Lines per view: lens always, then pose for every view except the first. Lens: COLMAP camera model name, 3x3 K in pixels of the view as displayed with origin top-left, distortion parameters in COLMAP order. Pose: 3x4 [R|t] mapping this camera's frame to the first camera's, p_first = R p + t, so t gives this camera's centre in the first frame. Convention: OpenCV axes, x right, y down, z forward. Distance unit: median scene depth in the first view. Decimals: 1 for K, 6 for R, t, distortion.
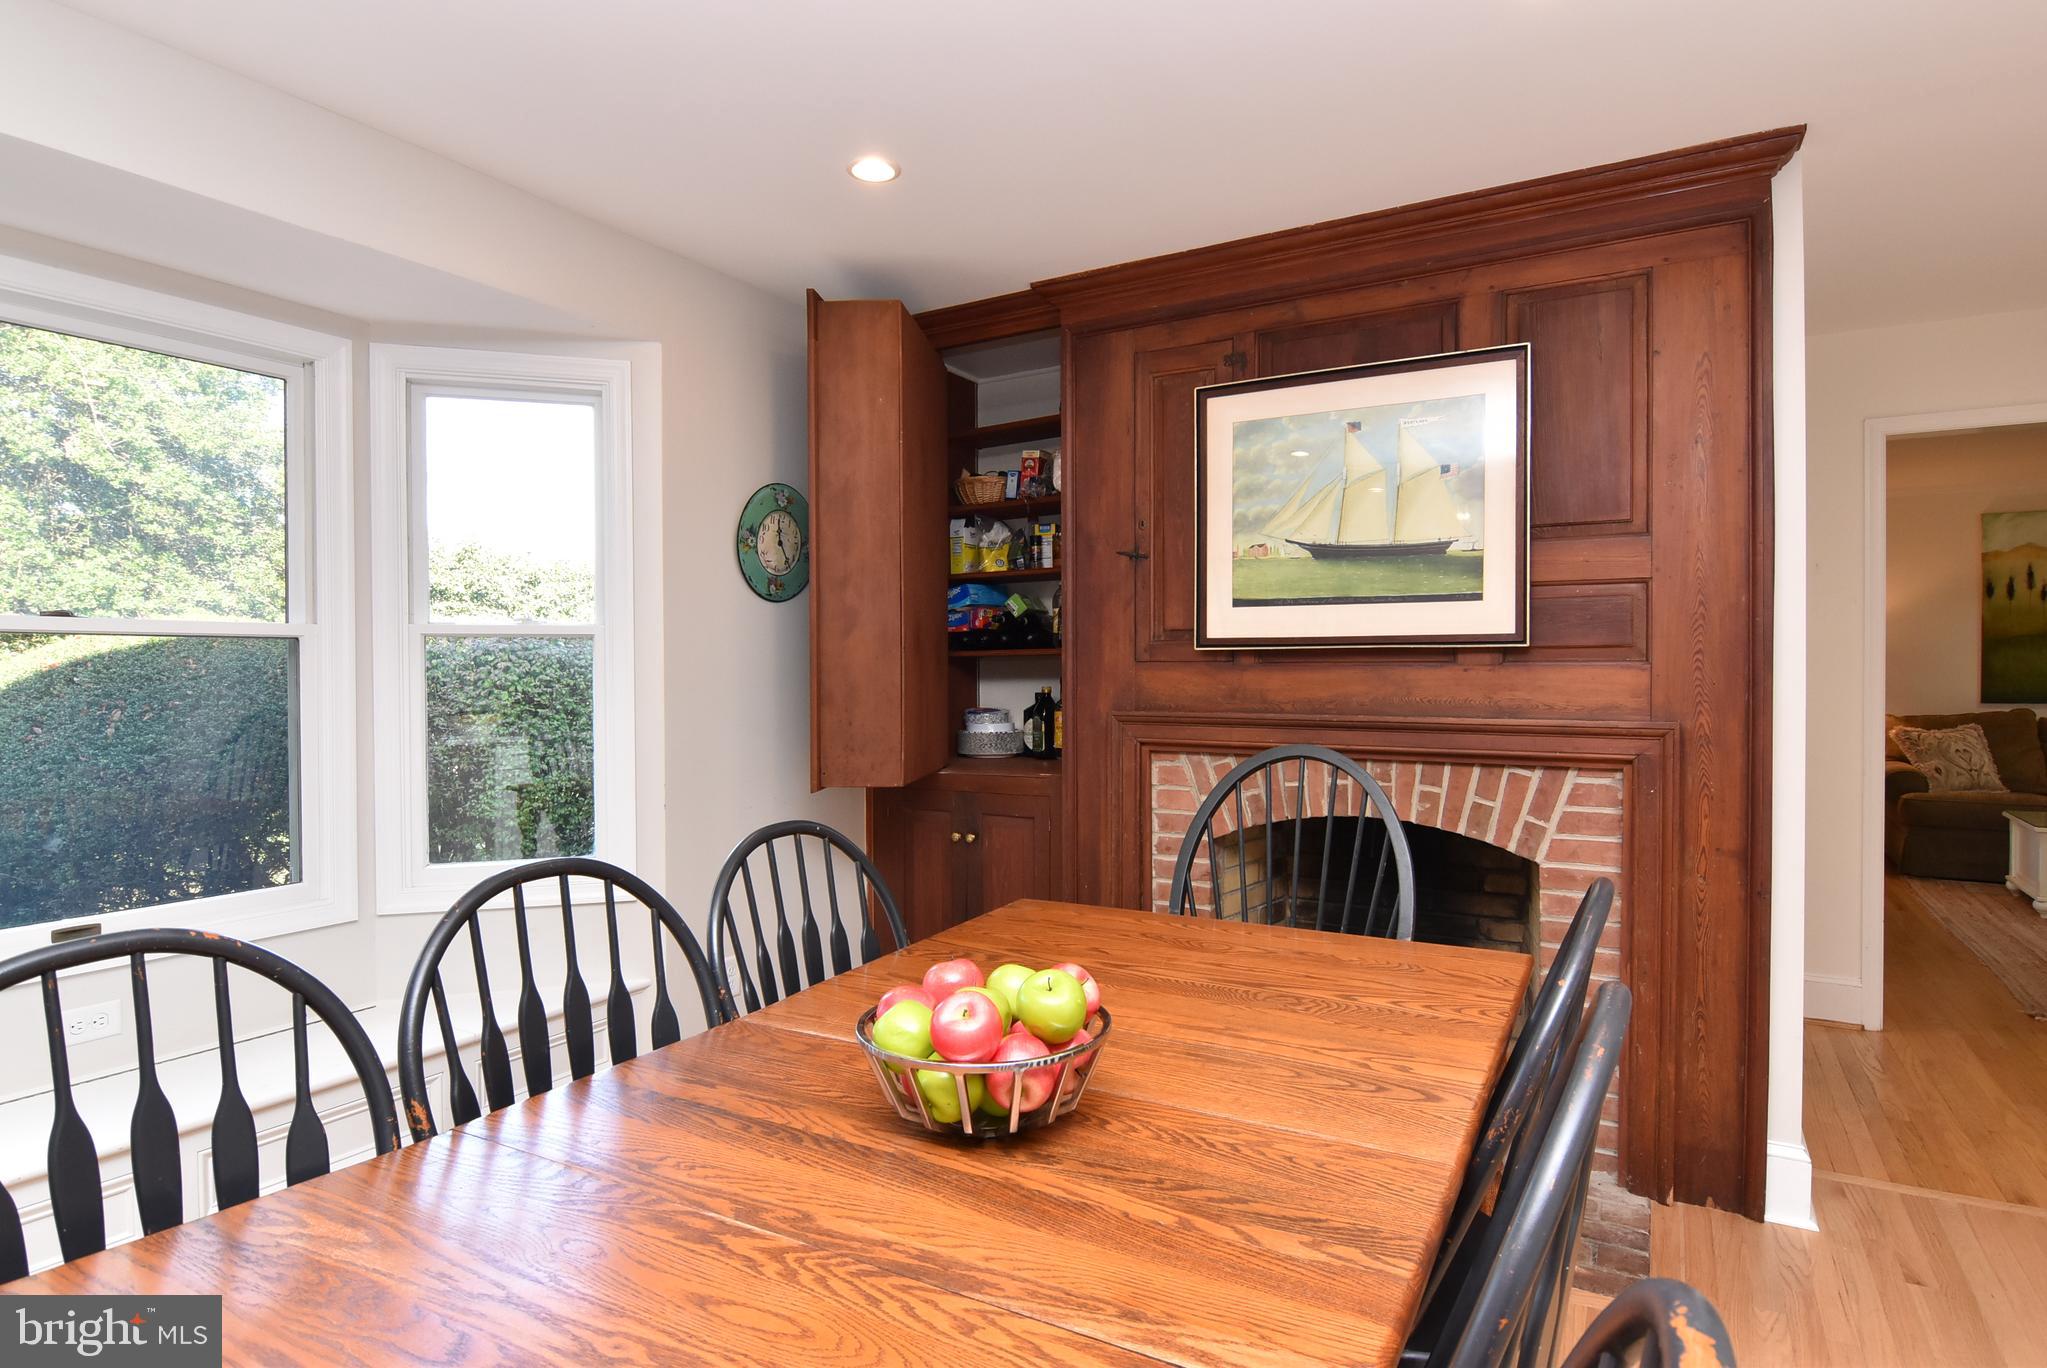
lens RADIAL K [[1088.3, 0, 1038.5], [0, 1088.3, 687.6], [0, 0, 1]] dist [-0.003242, -0.014856]
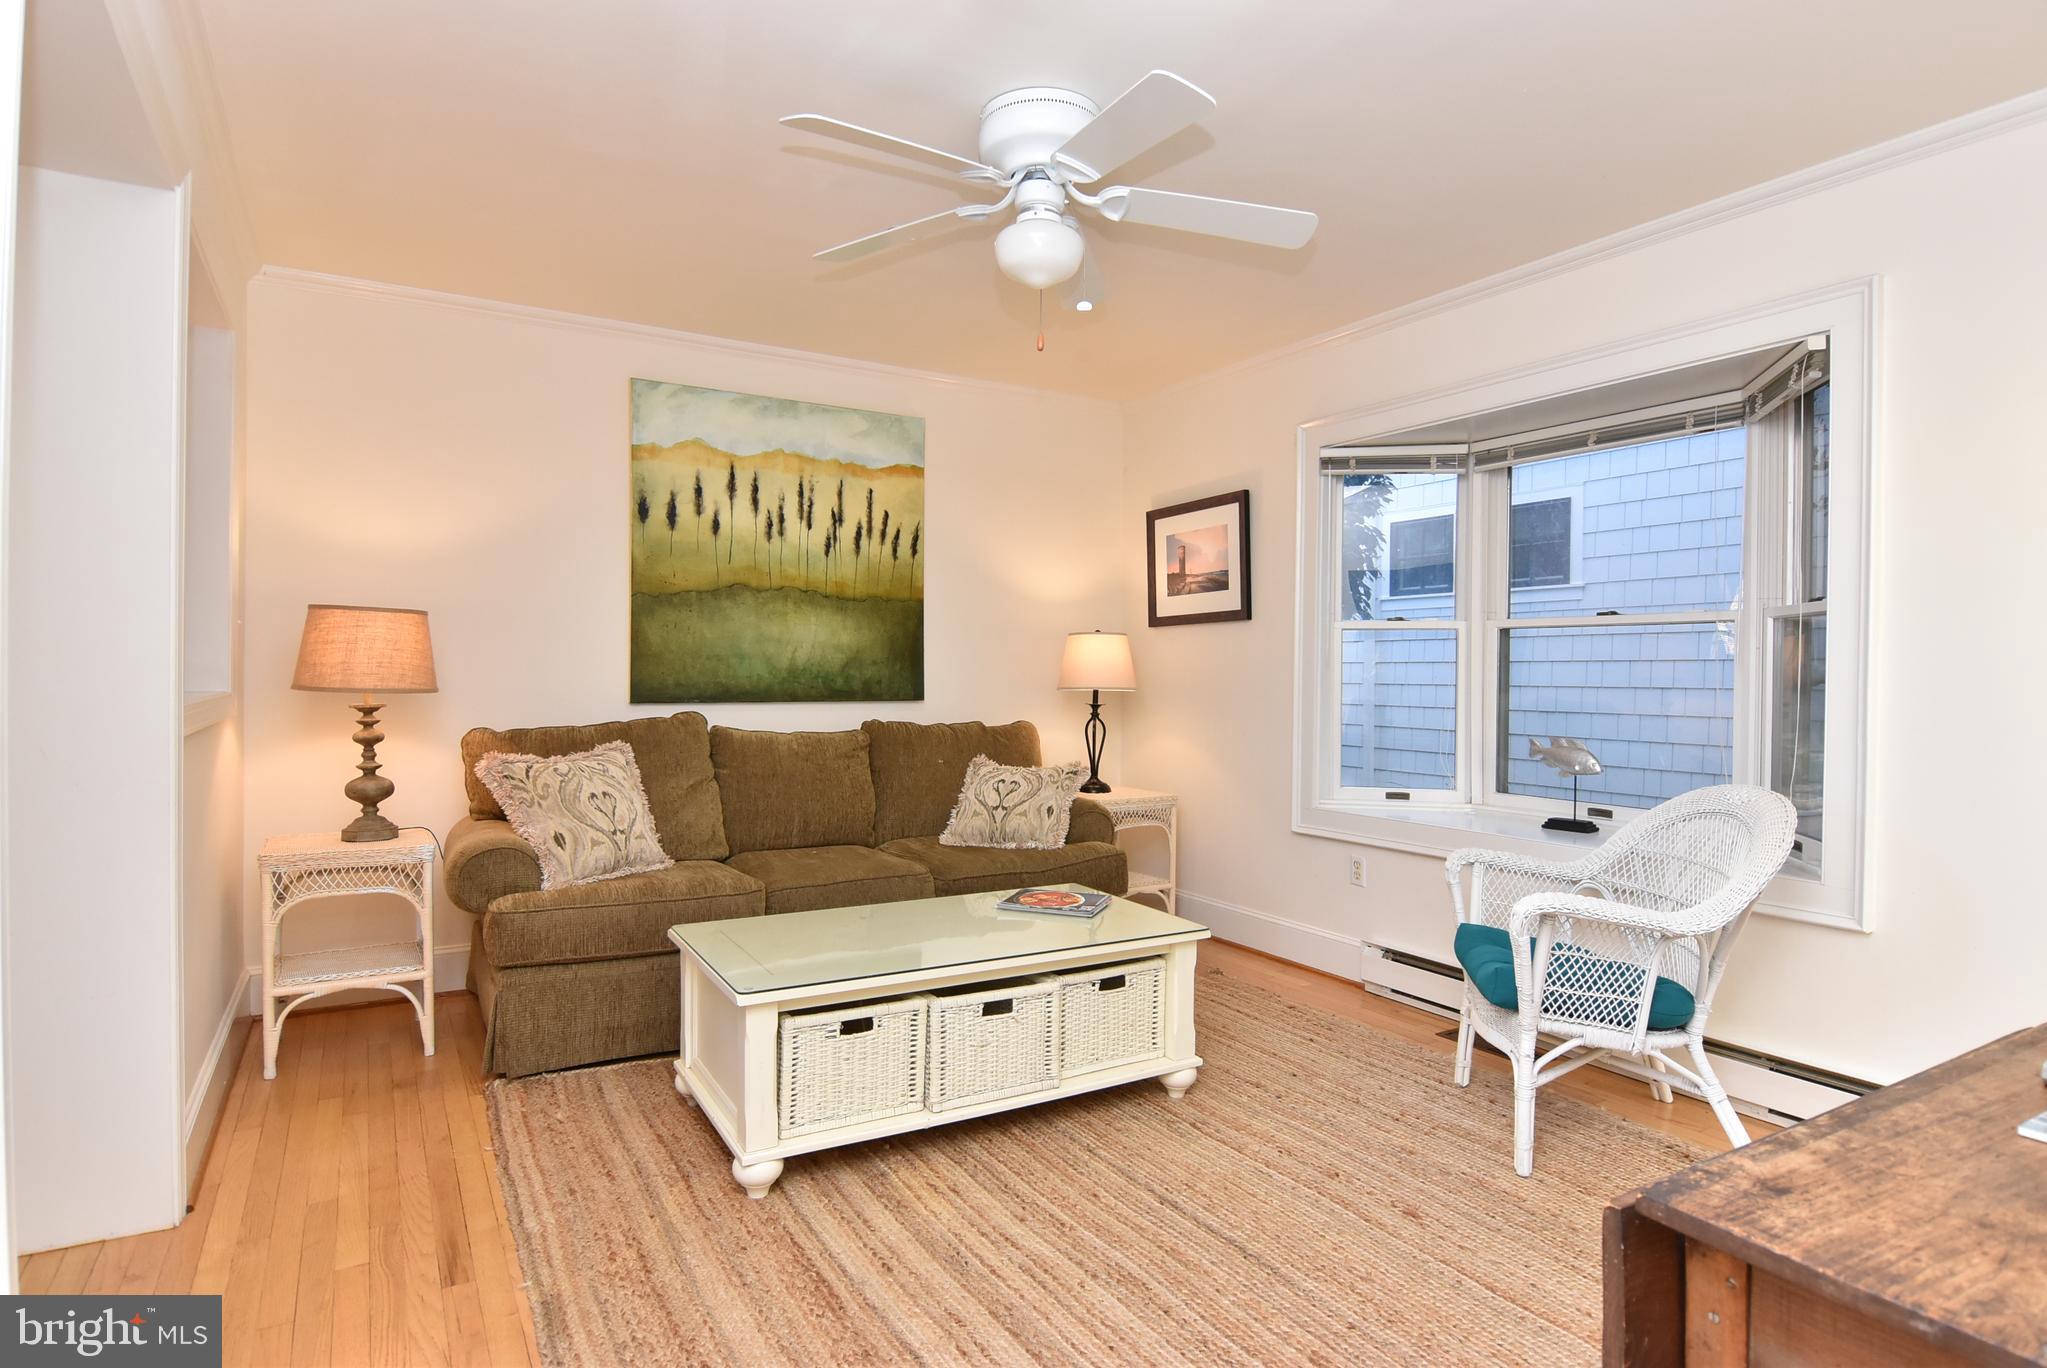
lens RADIAL K [[1088.3, 0, 1025.6], [0, 1088.3, 682.4], [0, 0, 1]] dist [-0.003242, -0.014856]
pose [[0.484610, 0.001819, 0.874728, 0.993649], [0.004220, 0.999981, -0.004417, 0.013451], [-0.874720, 0.005832, 0.484594, 1.128384]]
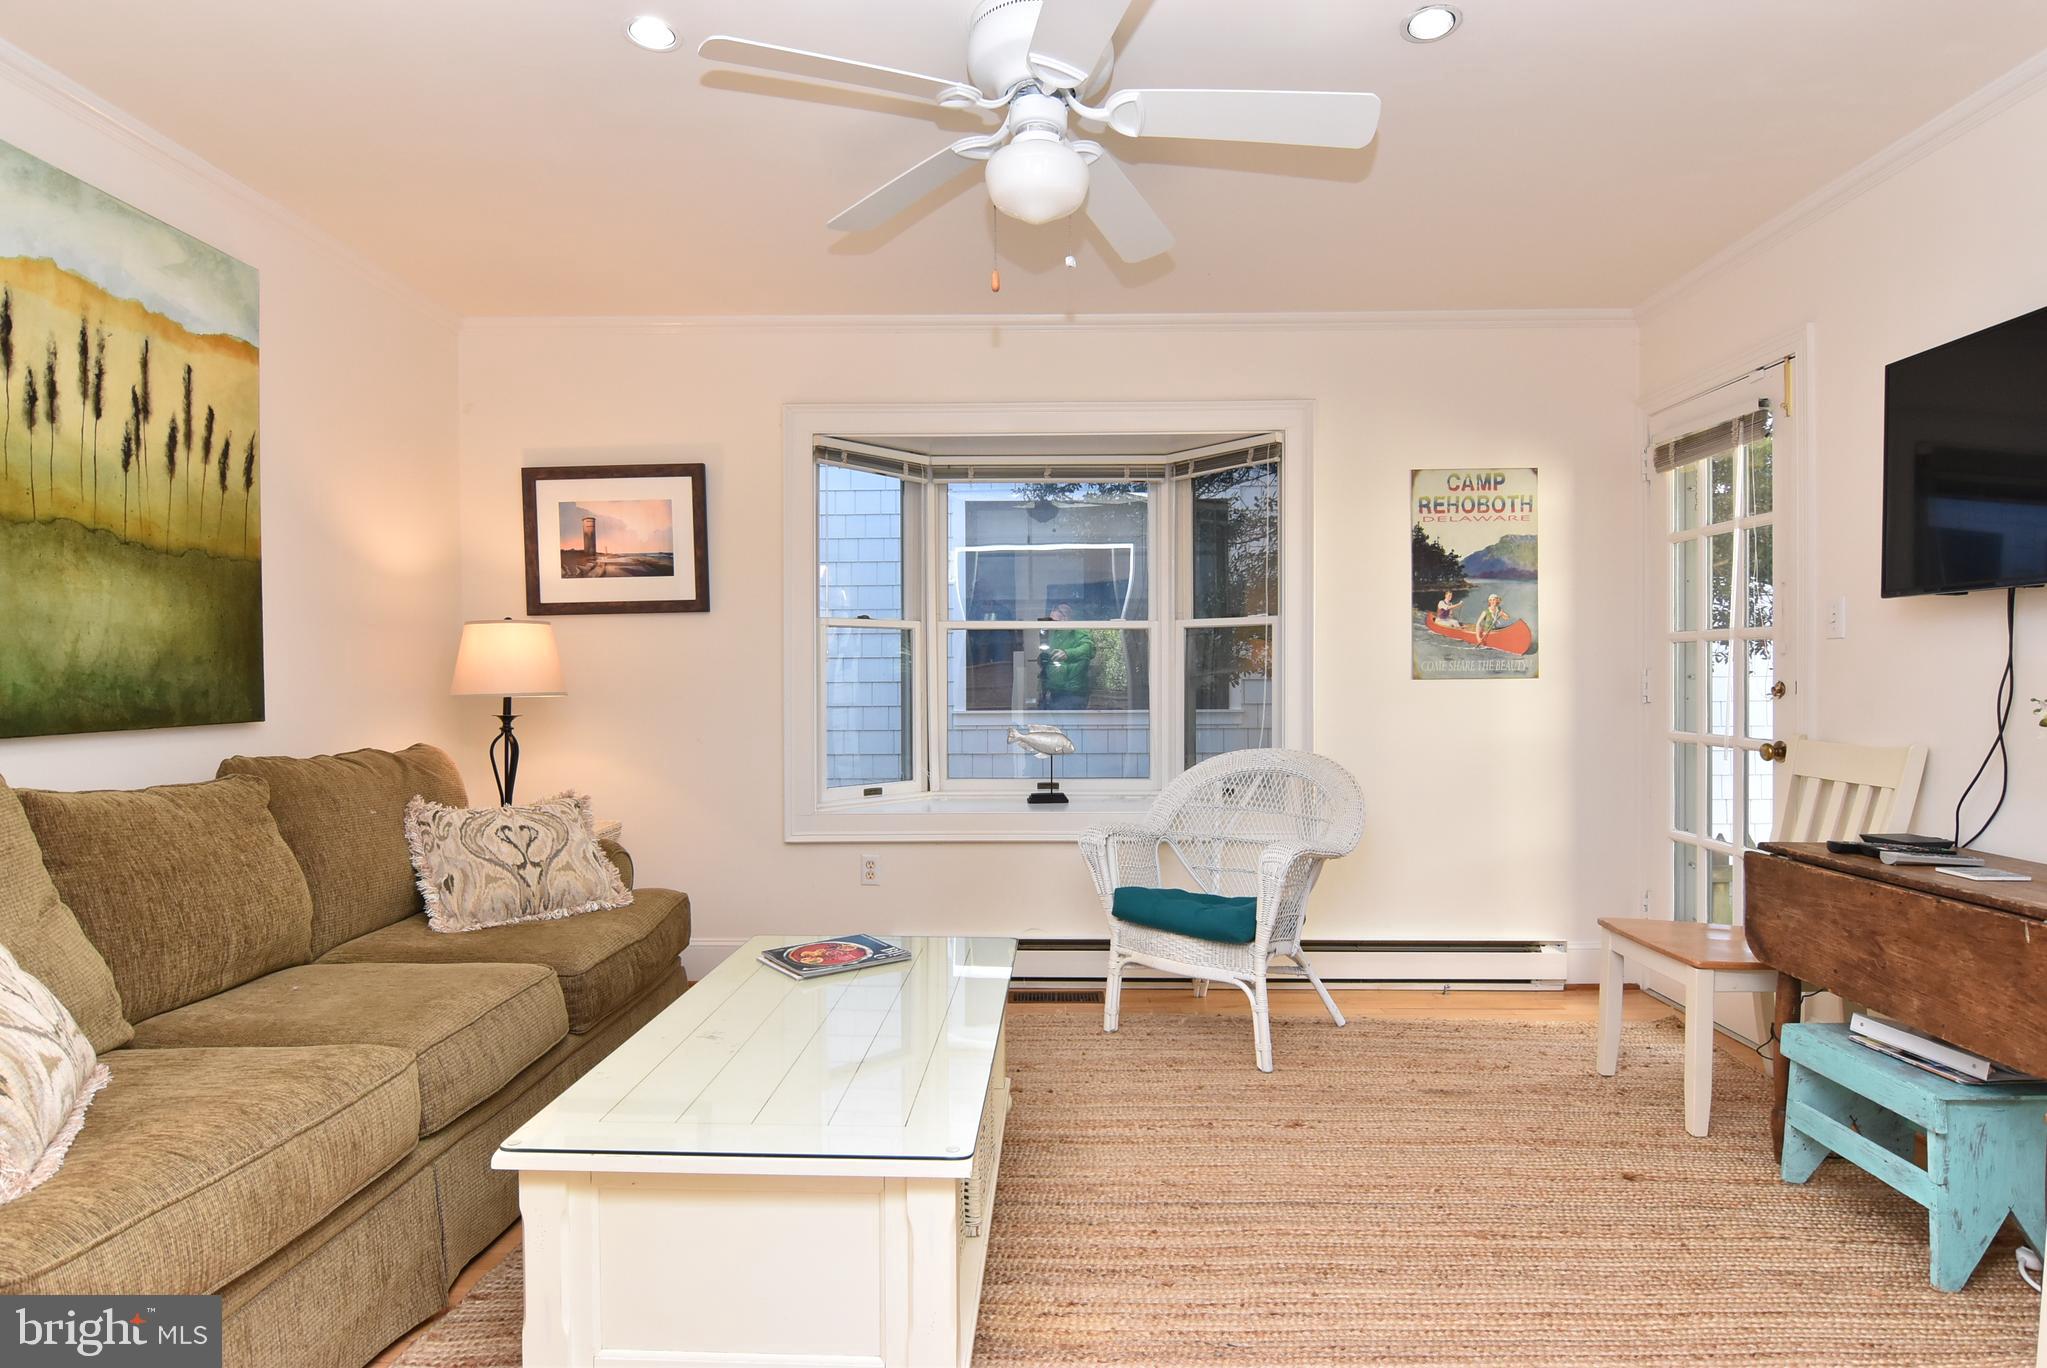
lens RADIAL K [[1088.3, 0, 1031.5], [0, 1088.3, 687.7], [0, 0, 1]] dist [-0.003242, -0.014856]
pose [[-0.482948, -0.005018, 0.875635, 1.098087], [0.021049, 0.999628, 0.017338, 0.000461], [-0.875396, 0.026804, -0.482662, 1.832012]]
